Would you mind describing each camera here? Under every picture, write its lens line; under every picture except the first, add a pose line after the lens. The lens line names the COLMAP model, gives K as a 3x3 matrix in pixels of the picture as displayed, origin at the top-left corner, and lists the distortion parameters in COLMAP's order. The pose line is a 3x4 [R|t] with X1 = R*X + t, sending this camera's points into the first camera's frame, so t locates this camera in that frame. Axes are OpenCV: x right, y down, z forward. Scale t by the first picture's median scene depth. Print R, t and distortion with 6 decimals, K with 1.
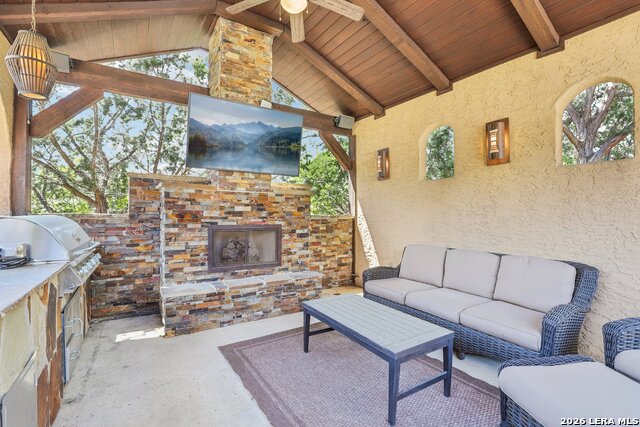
lens RADIAL K [[298.8, 0, 322.6], [0, 298.8, 214.6], [0, 0, 1]] dist [-0.028582, 0.003102]
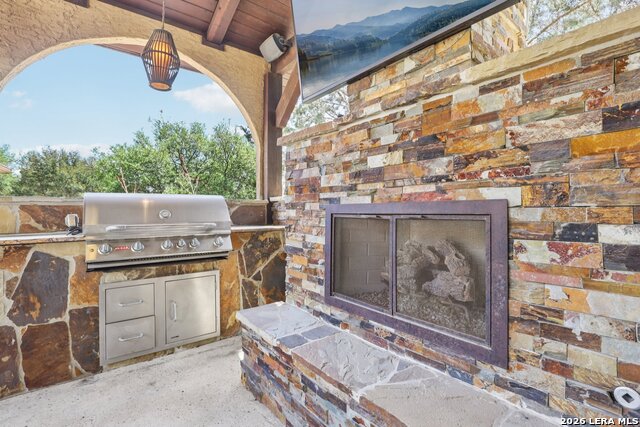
lens RADIAL K [[298.8, 0, 331.8], [0, 298.8, 204.9], [0, 0, 1]] dist [-0.028582, 0.003102]
pose [[0.091745, -0.027061, -0.995415, 0.100271], [0.008339, 0.999617, -0.026406, 0.046475], [0.995748, -0.005878, 0.091936, 0.918683]]
